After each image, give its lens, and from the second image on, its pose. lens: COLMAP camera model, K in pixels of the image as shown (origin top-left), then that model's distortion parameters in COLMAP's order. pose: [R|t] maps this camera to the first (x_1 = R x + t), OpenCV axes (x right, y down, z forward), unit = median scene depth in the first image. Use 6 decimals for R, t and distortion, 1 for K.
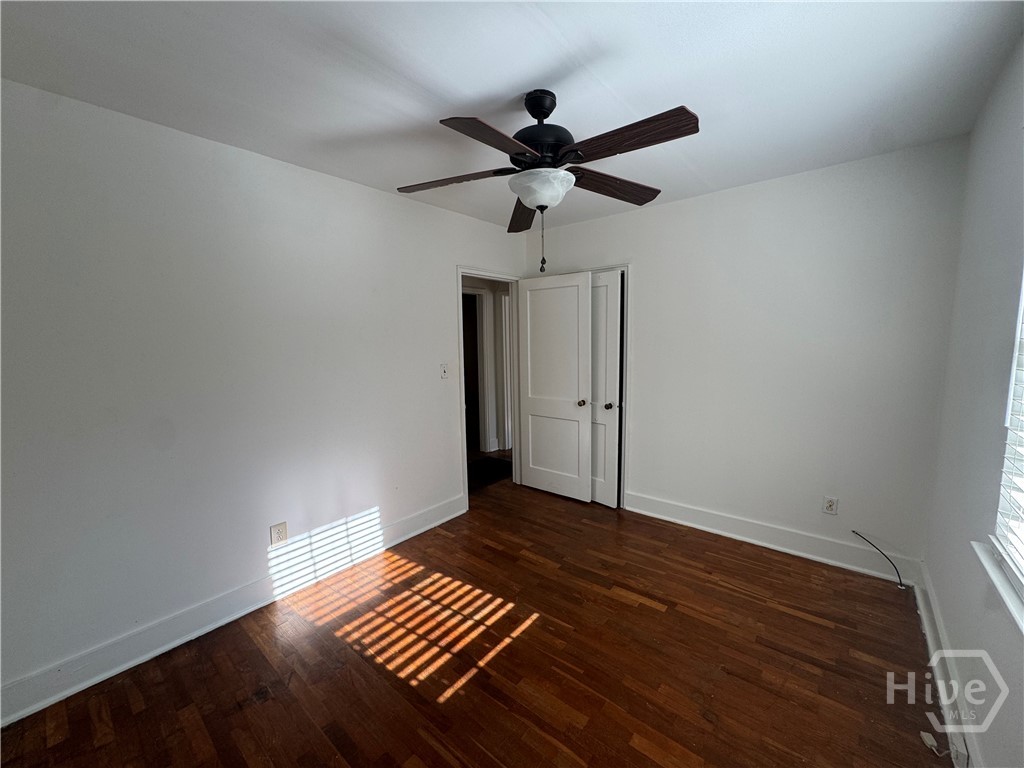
lens RADIAL K [[408.3, 0, 512.0], [0, 408.3, 384.0], [0, 0, 1]] dist [-0.000515, -0.000059]
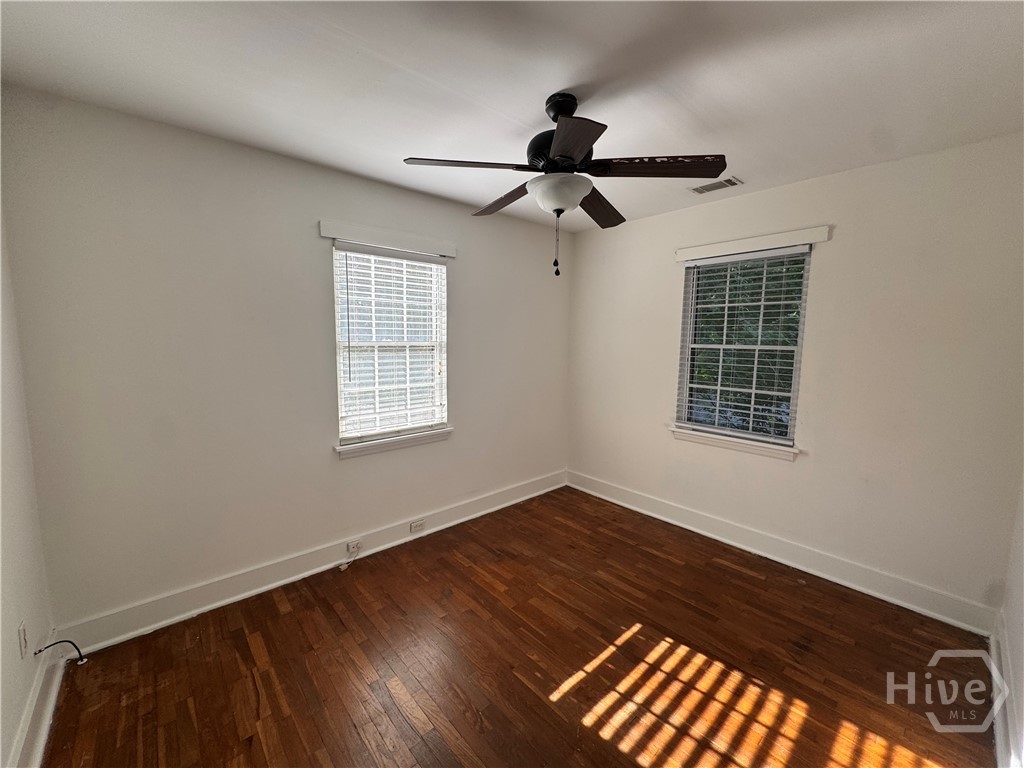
lens RADIAL K [[408.3, 0, 512.0], [0, 408.3, 384.0], [0, 0, 1]] dist [-0.000515, -0.000059]
pose [[-0.989625, -0.008079, 0.143448, 0.032850], [0.024284, 0.974648, 0.222424, -0.203583], [-0.141608, 0.223599, -0.964339, 1.739572]]
